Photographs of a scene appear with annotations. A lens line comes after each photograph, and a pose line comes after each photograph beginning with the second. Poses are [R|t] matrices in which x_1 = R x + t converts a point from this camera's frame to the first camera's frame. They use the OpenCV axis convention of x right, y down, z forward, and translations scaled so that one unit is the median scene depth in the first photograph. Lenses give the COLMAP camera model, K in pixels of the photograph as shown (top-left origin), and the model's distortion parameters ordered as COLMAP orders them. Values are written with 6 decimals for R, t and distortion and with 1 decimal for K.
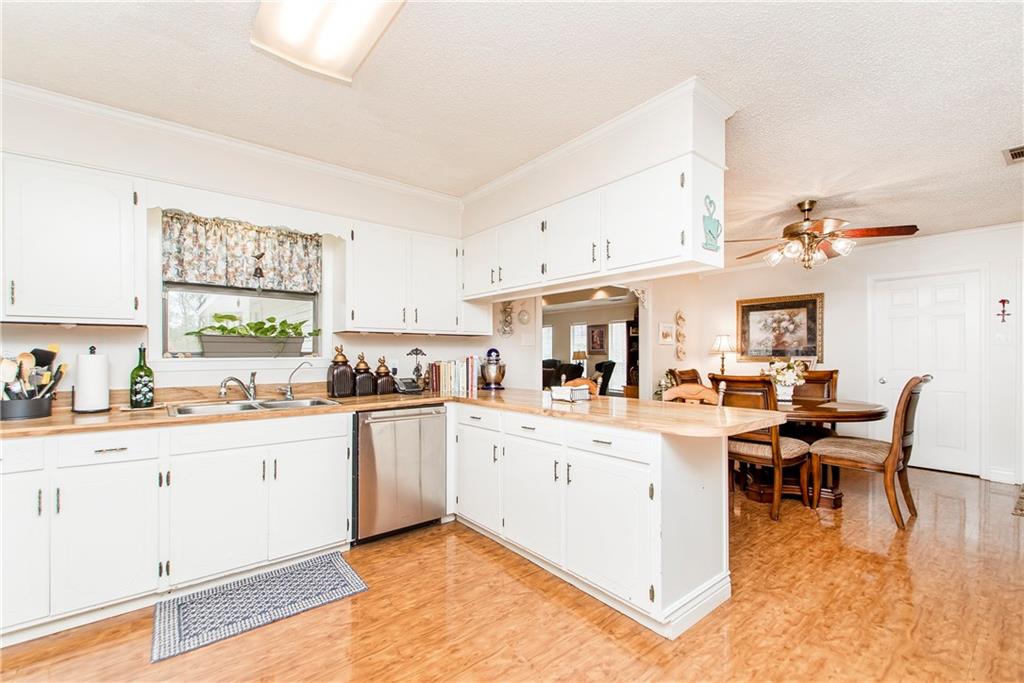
lens RADIAL K [[424.1, 0, 517.0], [0, 424.1, 345.9], [0, 0, 1]] dist [-0.006863, -0.002238]
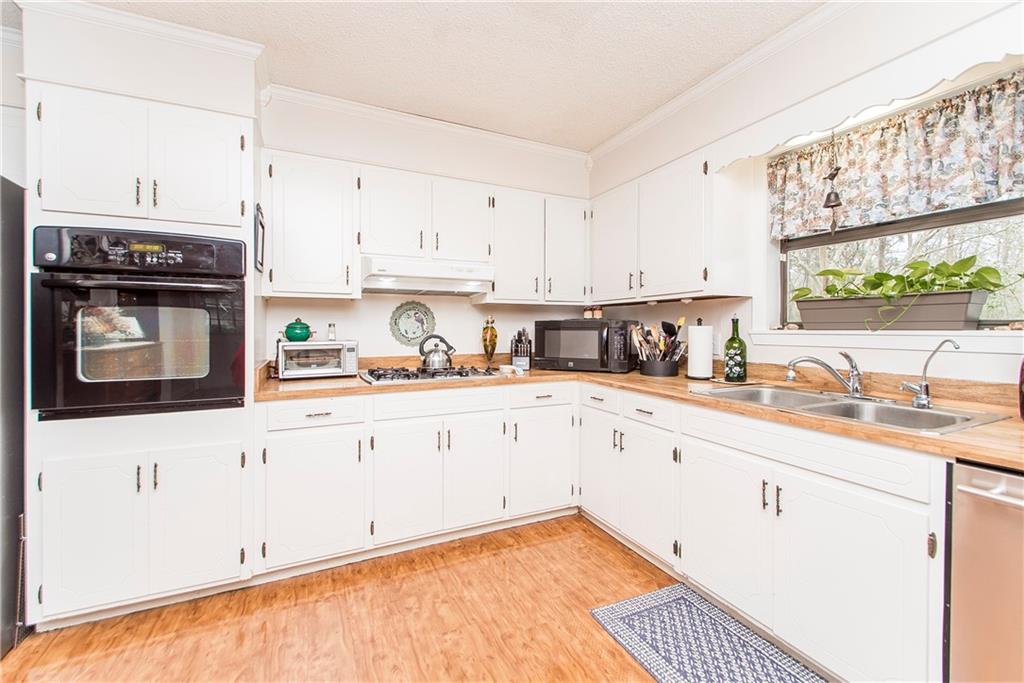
lens RADIAL K [[424.1, 0, 500.7], [0, 424.1, 327.2], [0, 0, 1]] dist [-0.006863, -0.002238]
pose [[-0.256910, 0.001731, -0.966434, 0.146577], [0.017010, 0.999852, -0.002731, 0.016049], [0.966286, -0.017141, -0.256901, 0.665692]]
